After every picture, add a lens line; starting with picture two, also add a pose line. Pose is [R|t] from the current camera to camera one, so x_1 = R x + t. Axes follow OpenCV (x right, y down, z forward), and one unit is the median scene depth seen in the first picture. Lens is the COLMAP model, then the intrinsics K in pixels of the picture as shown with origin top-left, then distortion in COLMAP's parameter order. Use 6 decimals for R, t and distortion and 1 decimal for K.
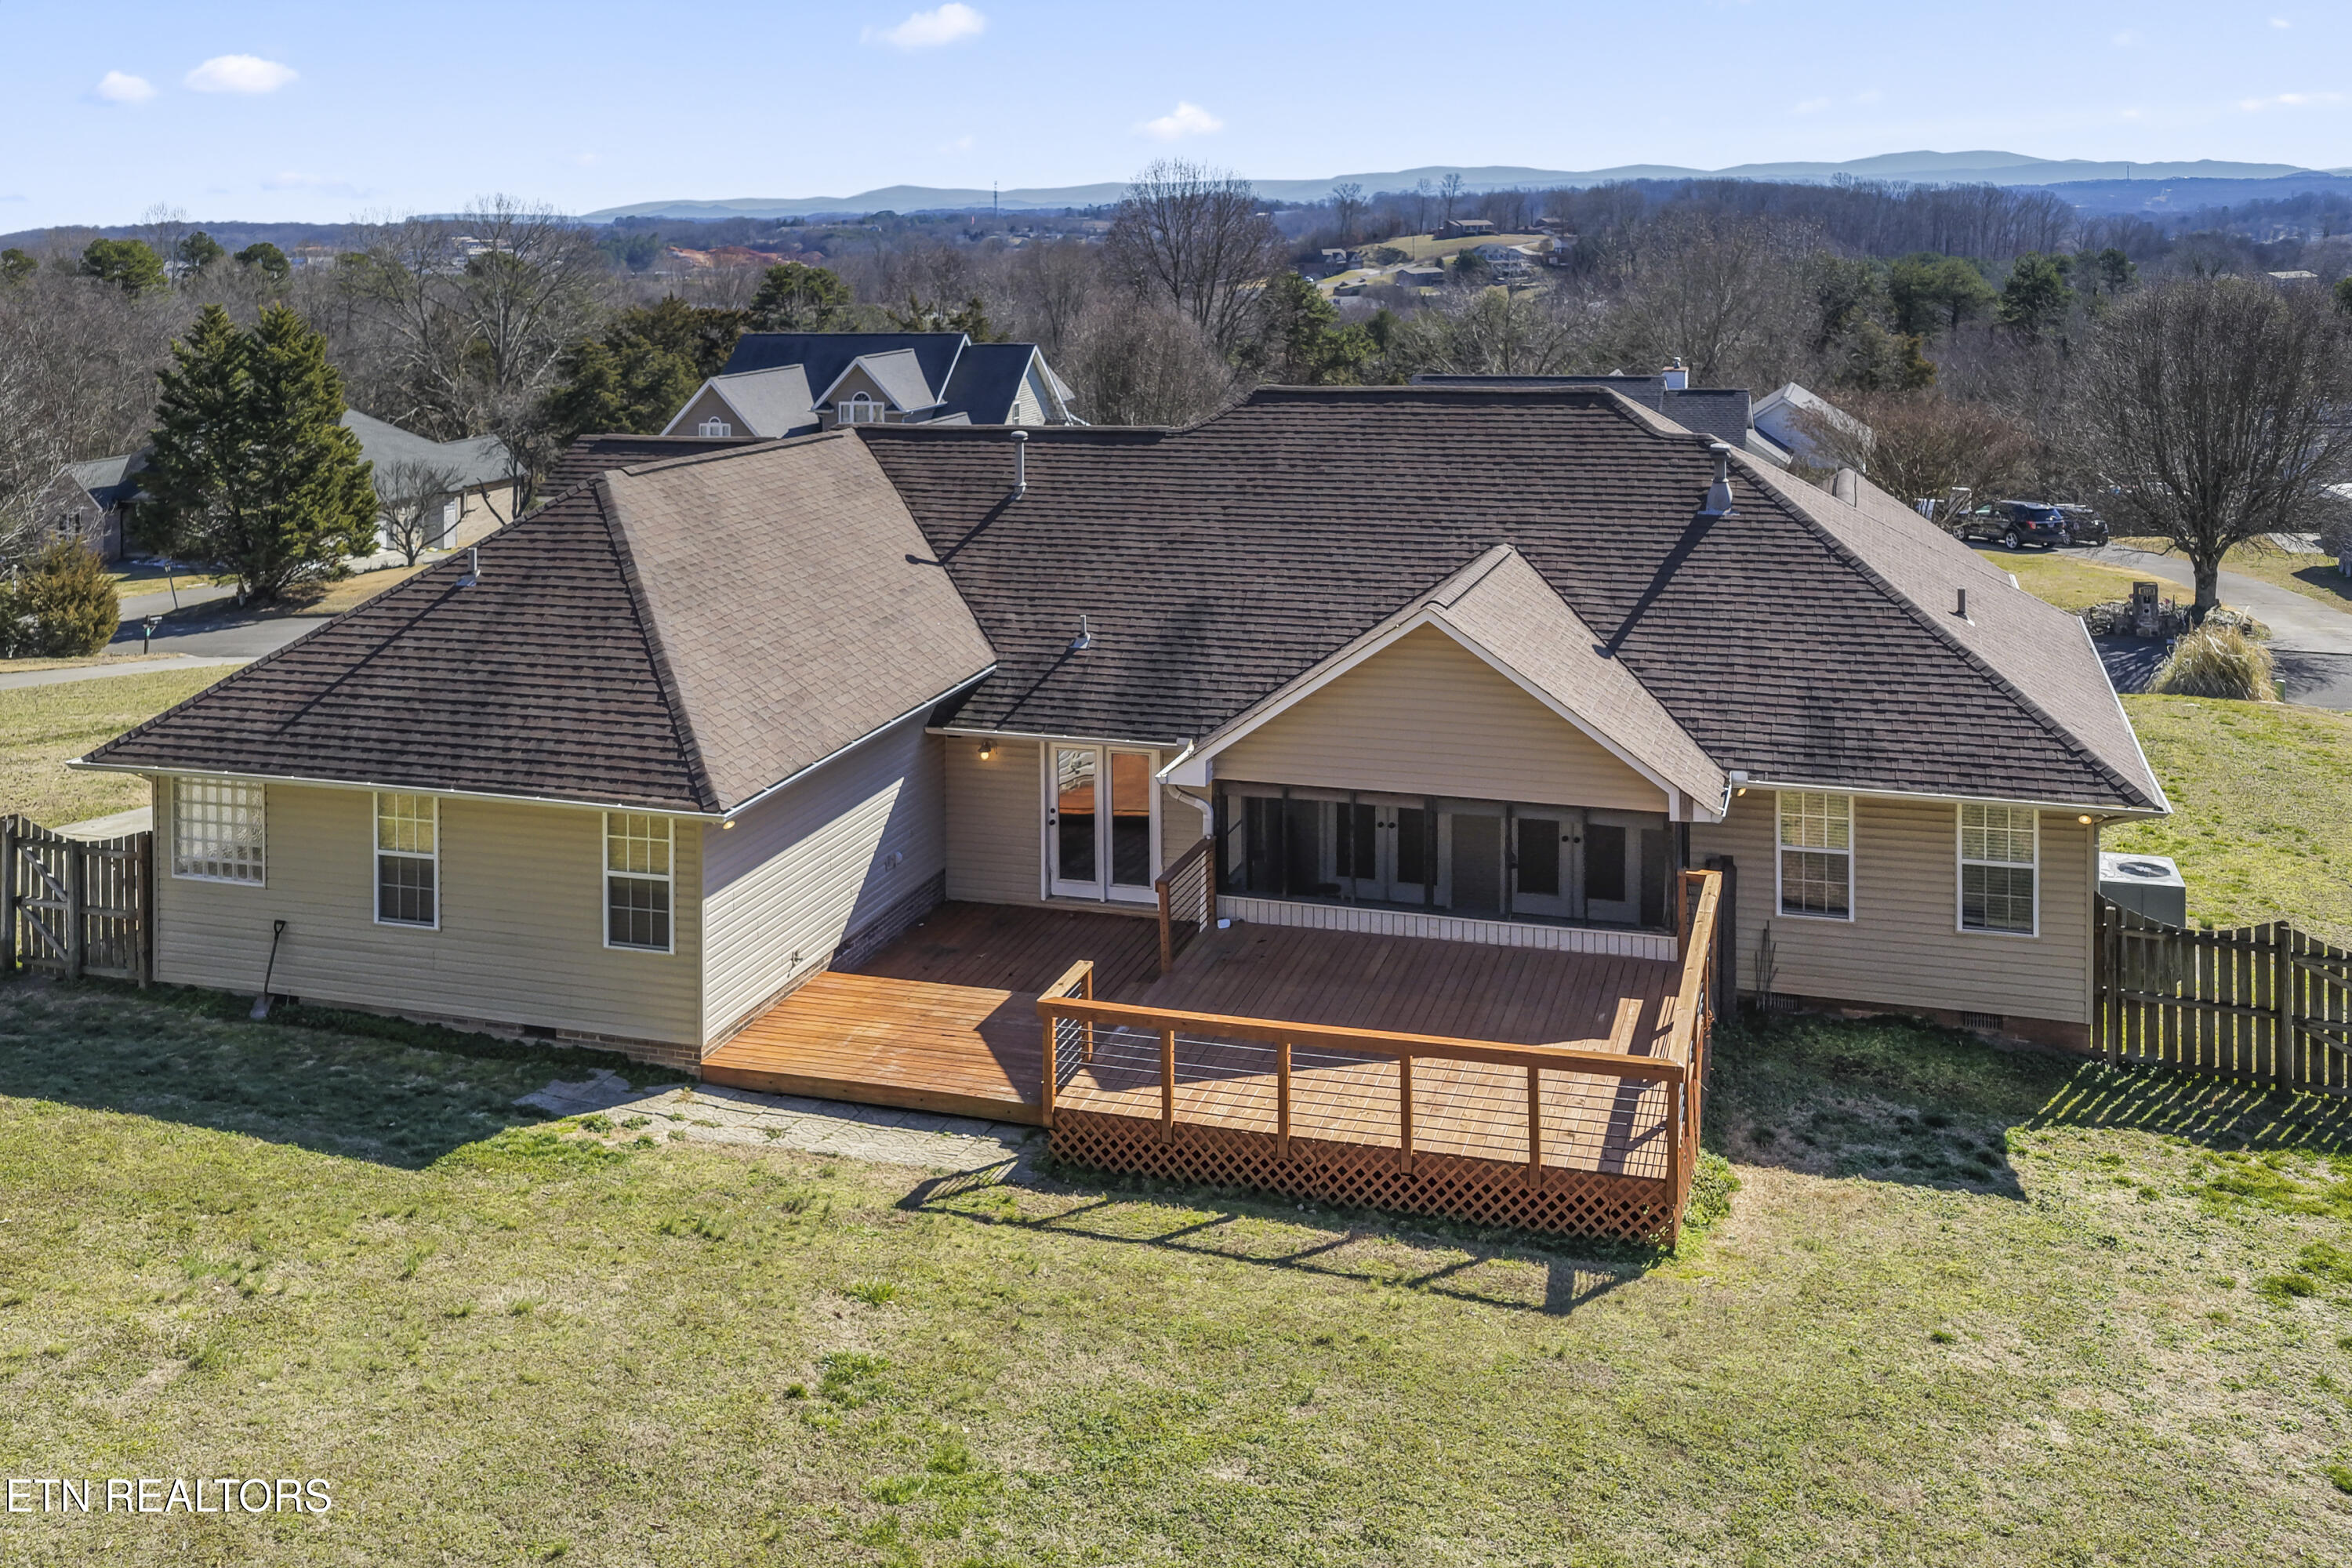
lens RADIAL K [[1979.7, 0, 1228.4], [0, 1979.7, 180.4], [0, 0, 1]] dist [-0.001674, 0.002810]
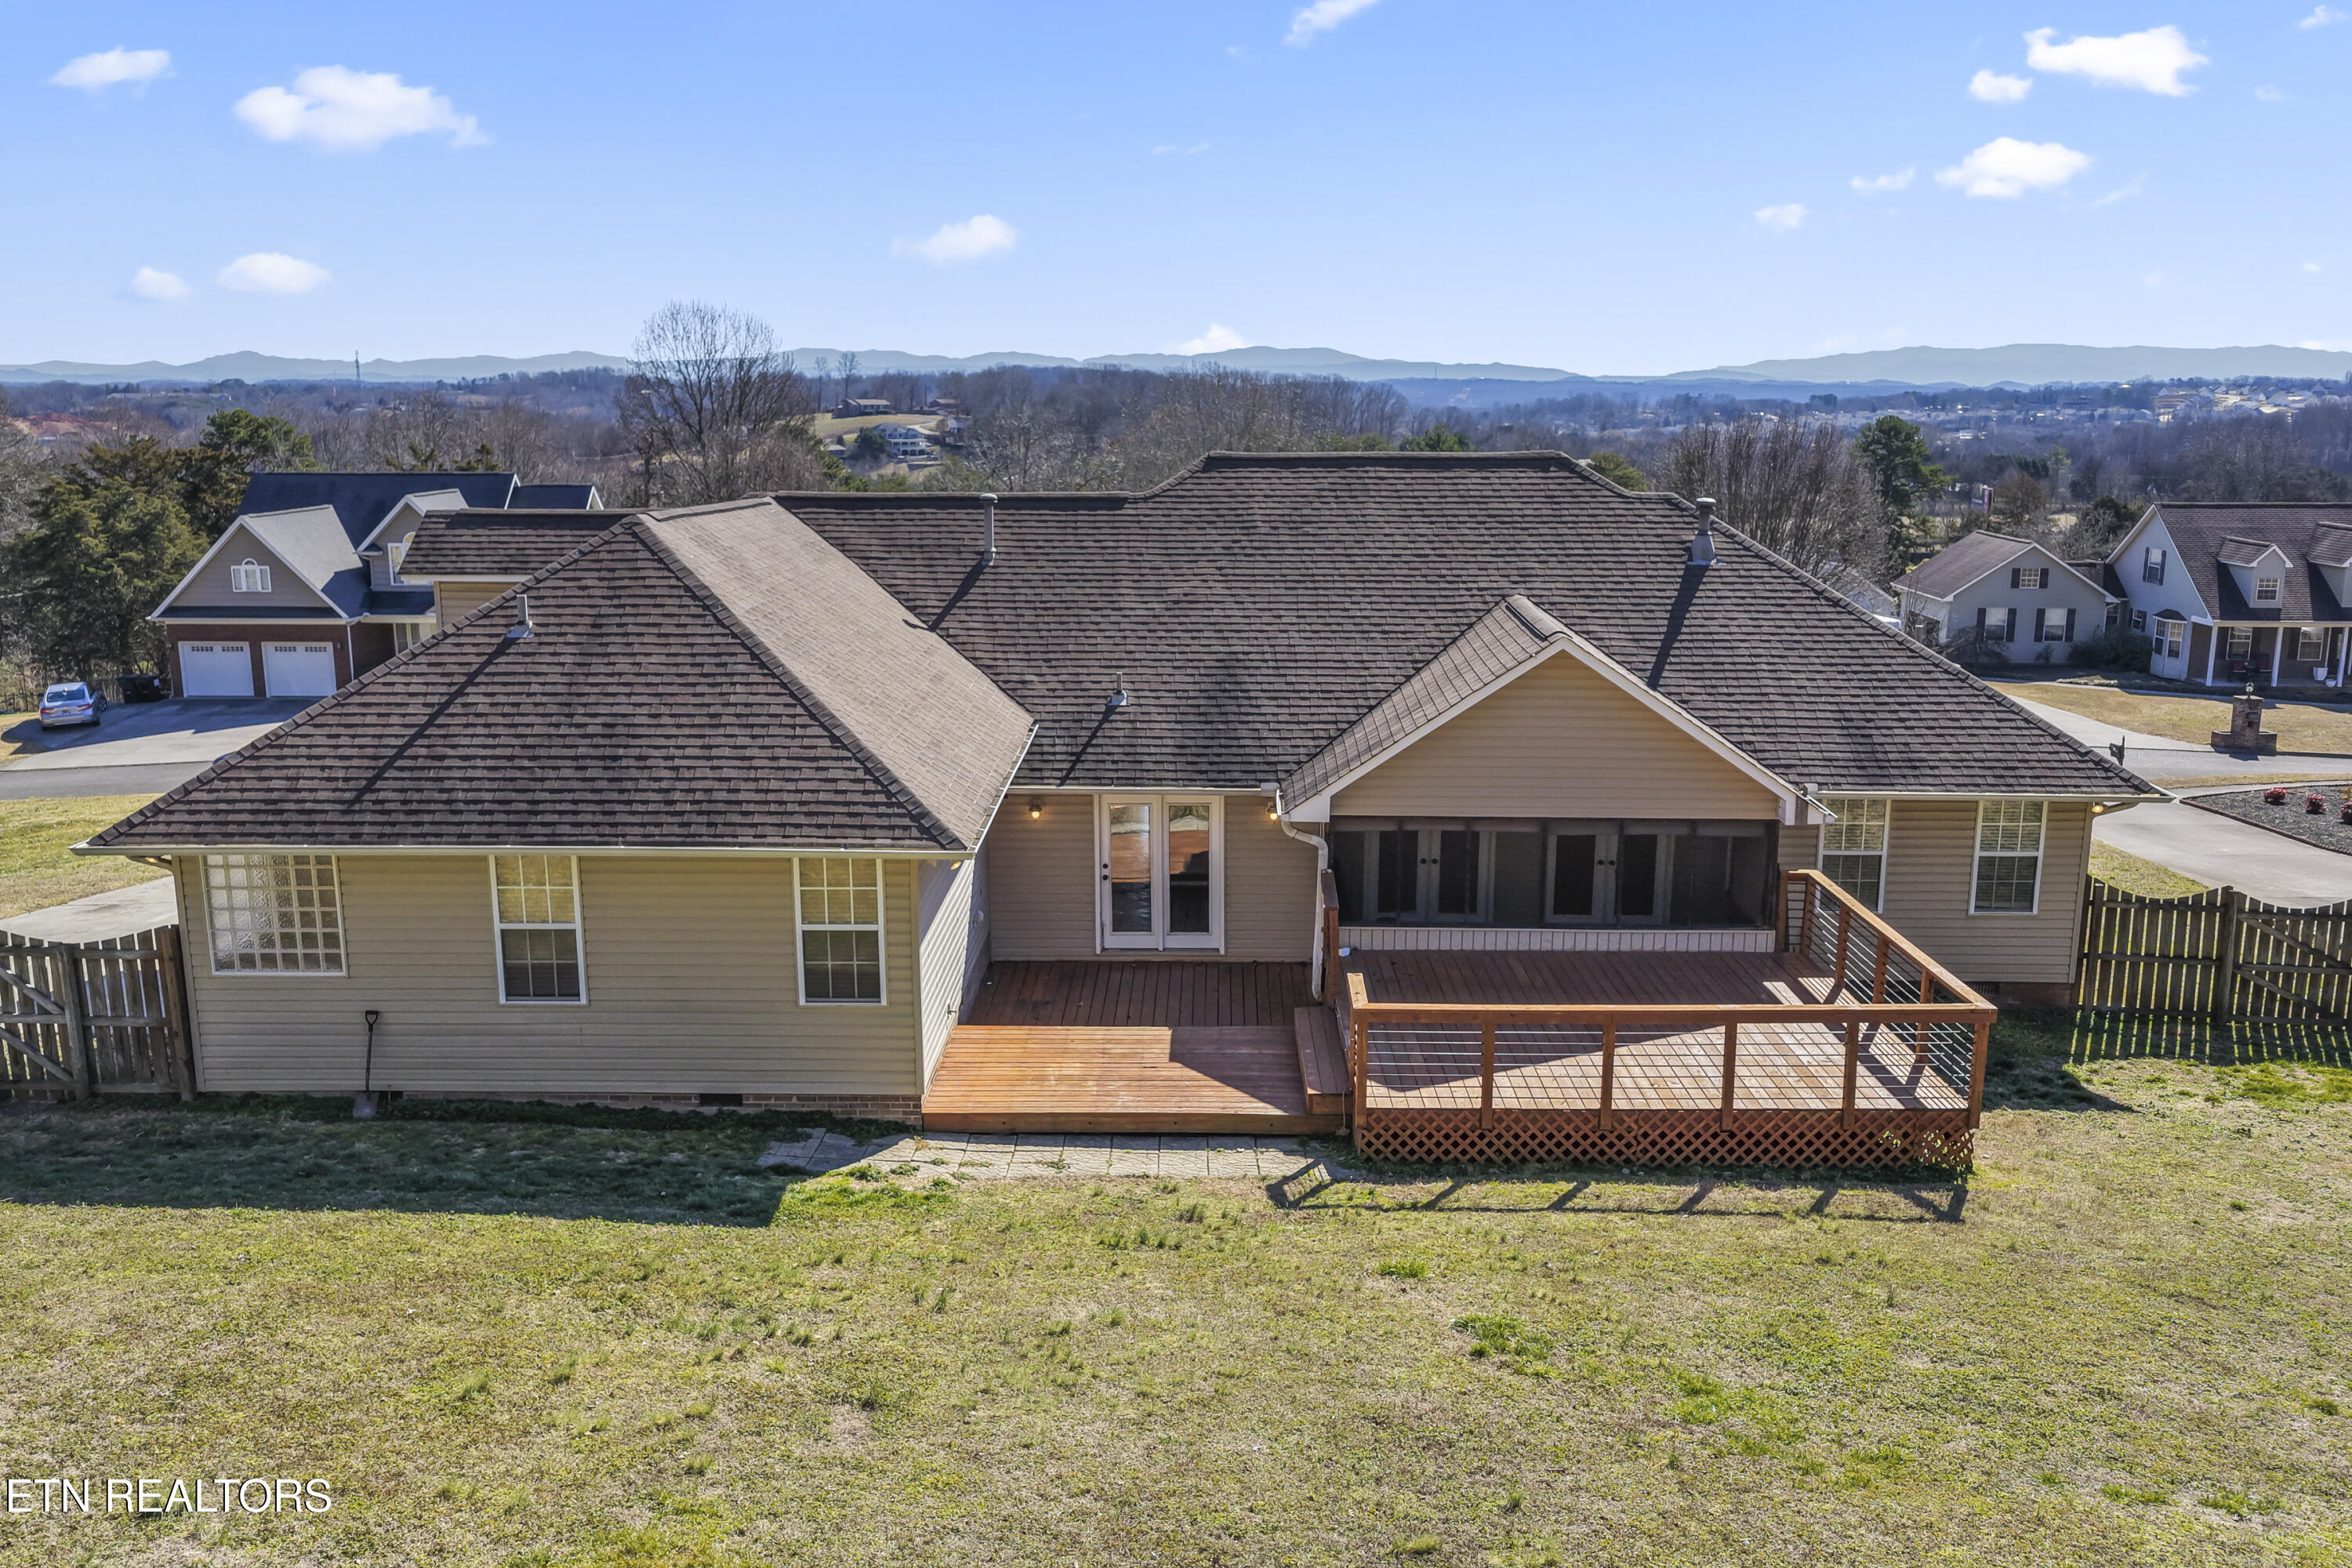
lens RADIAL K [[1887.3, 0, 1212.2], [0, 1887.3, 749.0], [0, 0, 1]] dist [-0.004379, 0.012653]
pose [[0.958370, -0.033937, 0.283505, -0.366980], [-0.024387, 0.979554, 0.199697, 0.089409], [-0.284486, -0.198297, 0.937948, 0.144748]]
